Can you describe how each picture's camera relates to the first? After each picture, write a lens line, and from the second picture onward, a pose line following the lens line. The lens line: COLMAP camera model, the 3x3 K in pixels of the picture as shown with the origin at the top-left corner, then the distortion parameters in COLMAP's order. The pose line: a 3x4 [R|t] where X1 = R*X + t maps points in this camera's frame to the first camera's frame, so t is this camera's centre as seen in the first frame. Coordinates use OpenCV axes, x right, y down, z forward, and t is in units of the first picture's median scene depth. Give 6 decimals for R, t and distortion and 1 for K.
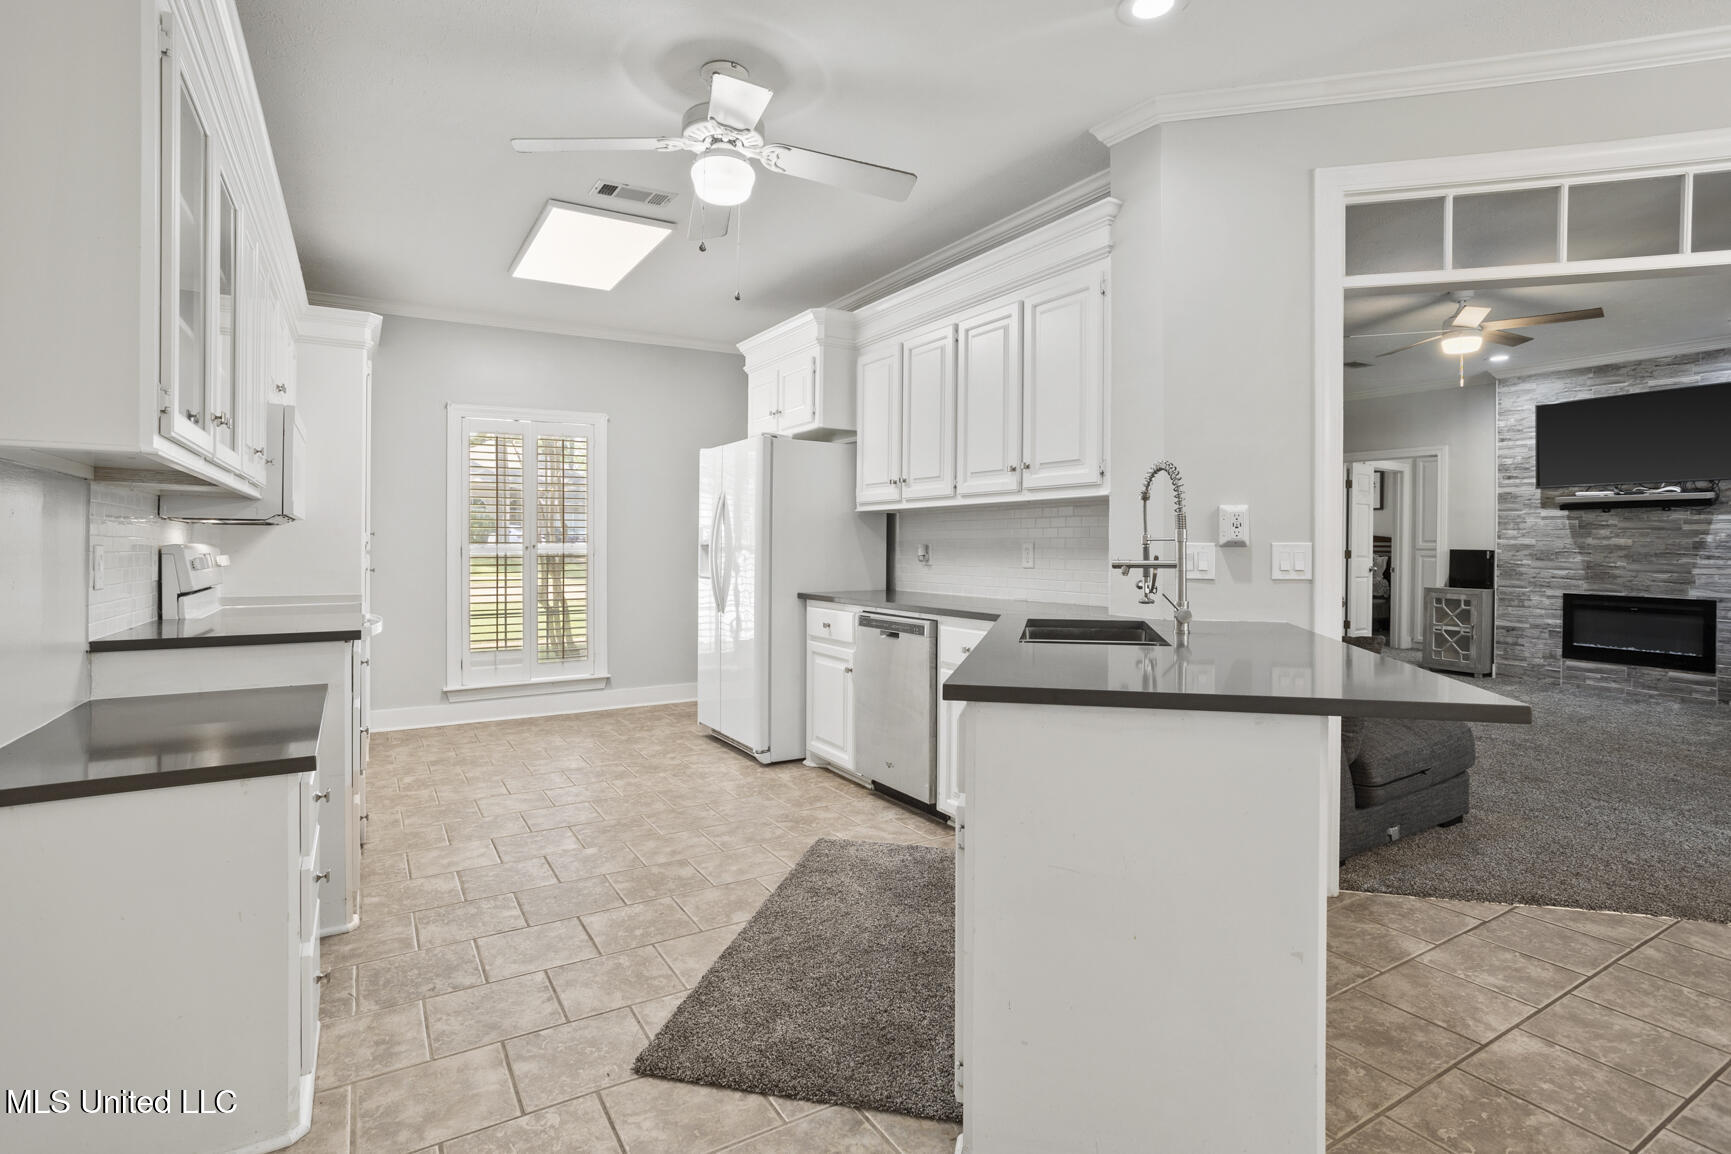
lens RADIAL K [[858.1, 0, 859.7], [0, 858.1, 535.1], [0, 0, 1]] dist [-0.042179, 0.027525]
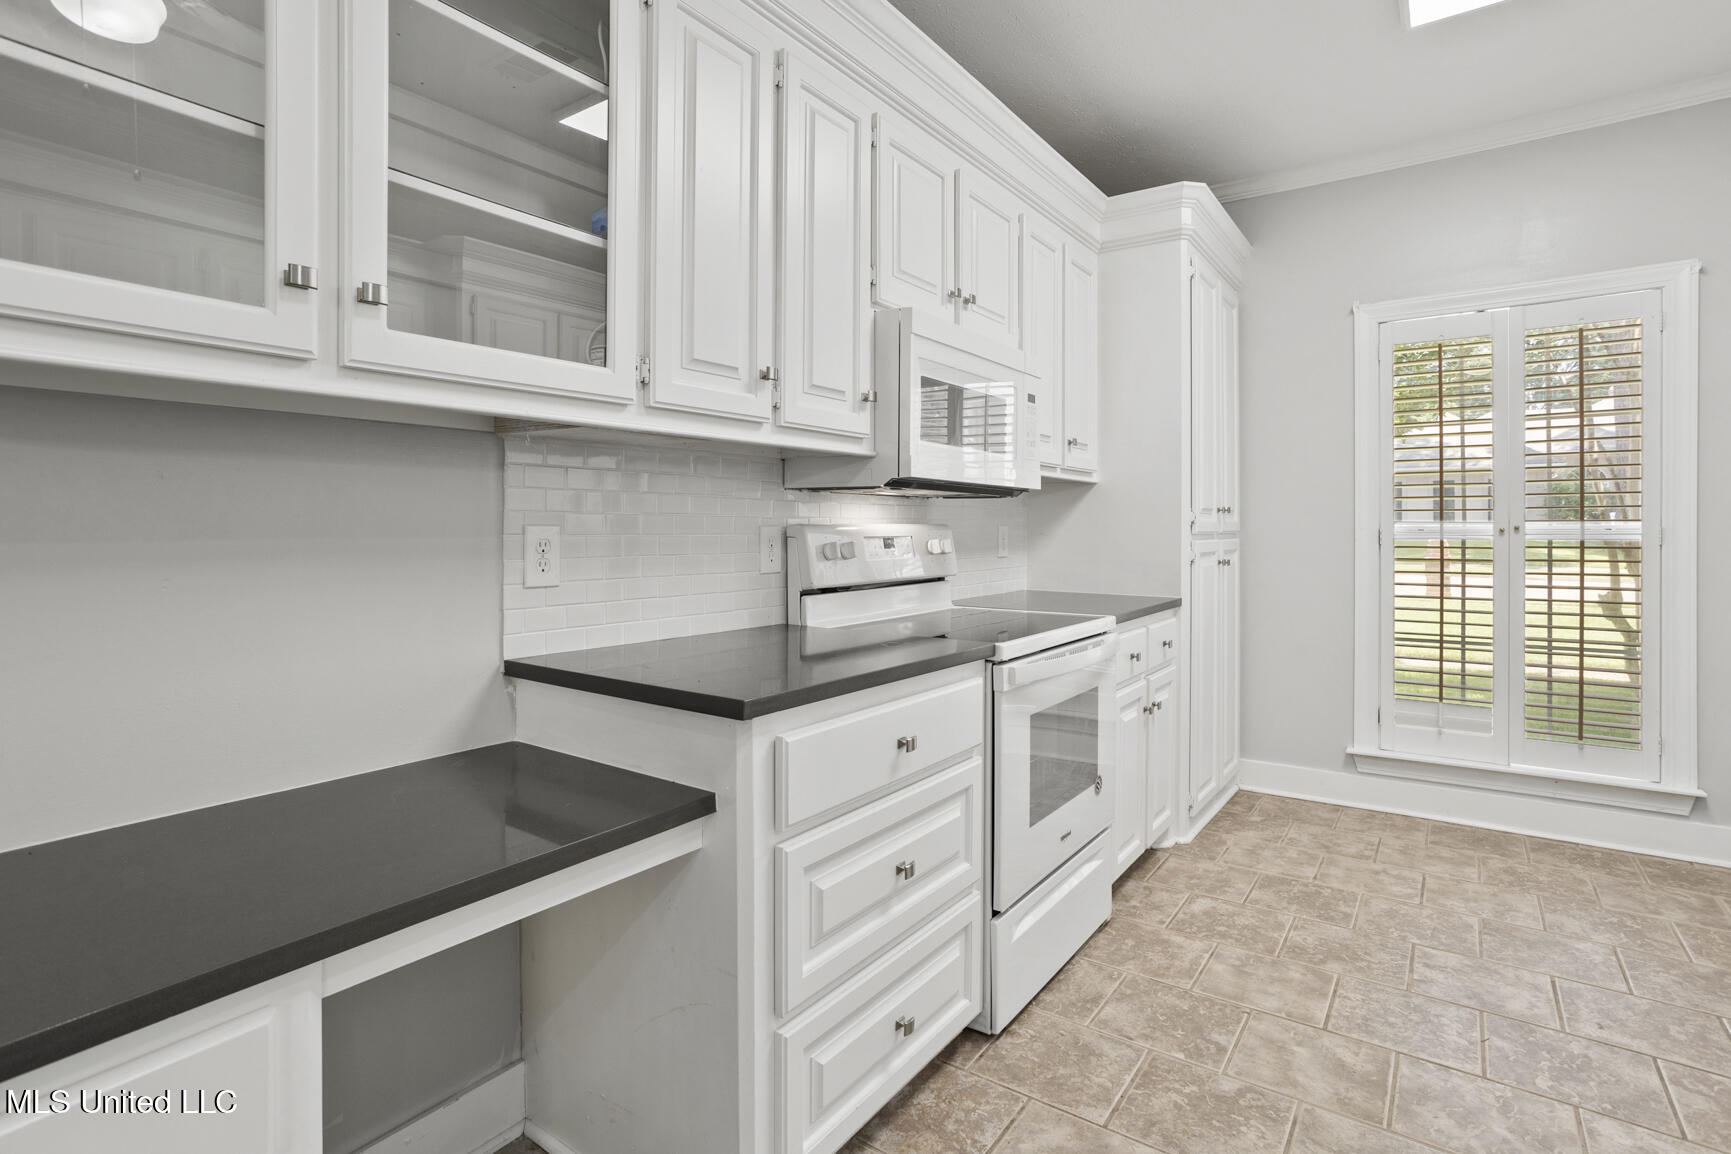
lens RADIAL K [[858.1, 0, 859.7], [0, 858.1, 535.1], [0, 0, 1]] dist [-0.042179, 0.027525]
pose [[0.406294, 0.001326, -0.913742, -0.049804], [0.014800, 0.999858, 0.008032, 0.006932], [0.913623, -0.016787, 0.406217, 0.380826]]
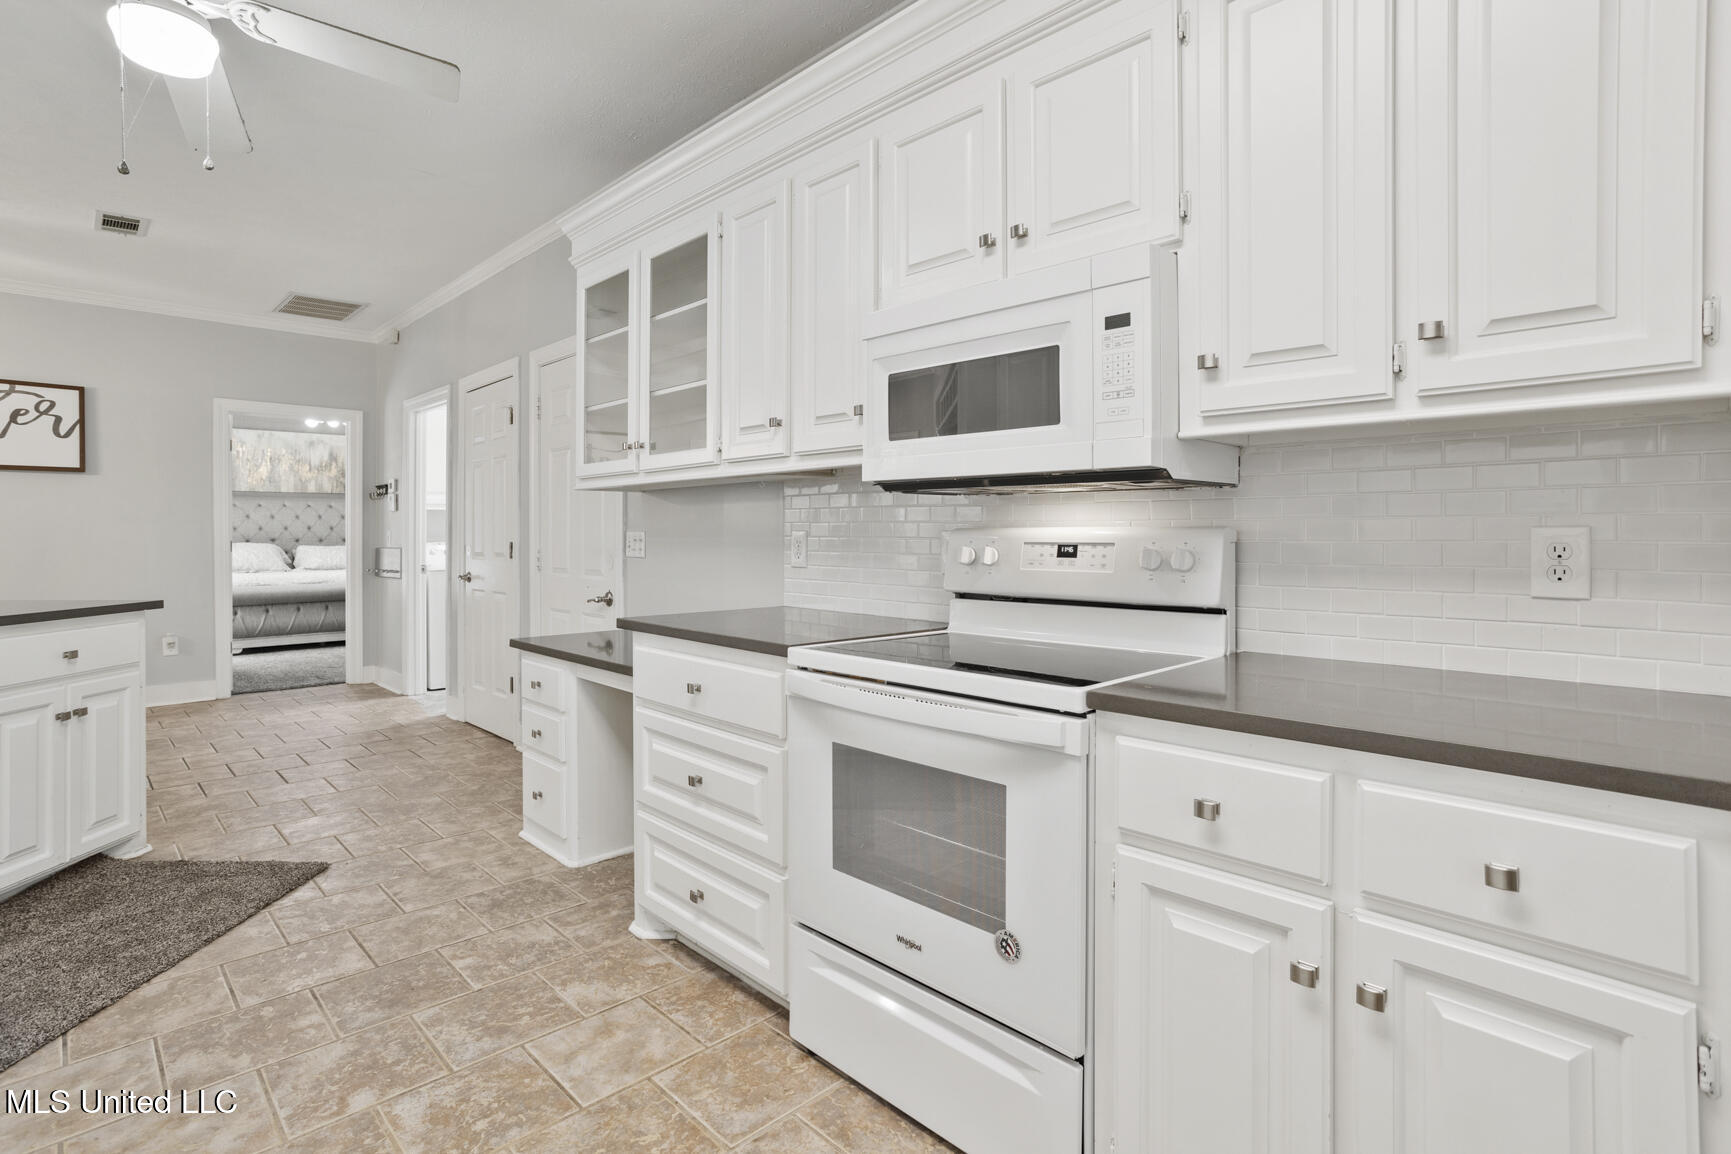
lens RADIAL K [[858.1, 0, 859.7], [0, 858.1, 535.1], [0, 0, 1]] dist [-0.042179, 0.027525]
pose [[-0.973044, 0.001256, -0.230618, -0.277352], [0.004496, 0.999898, -0.013528, 0.013936], [0.230577, -0.014200, -0.972950, 0.886351]]
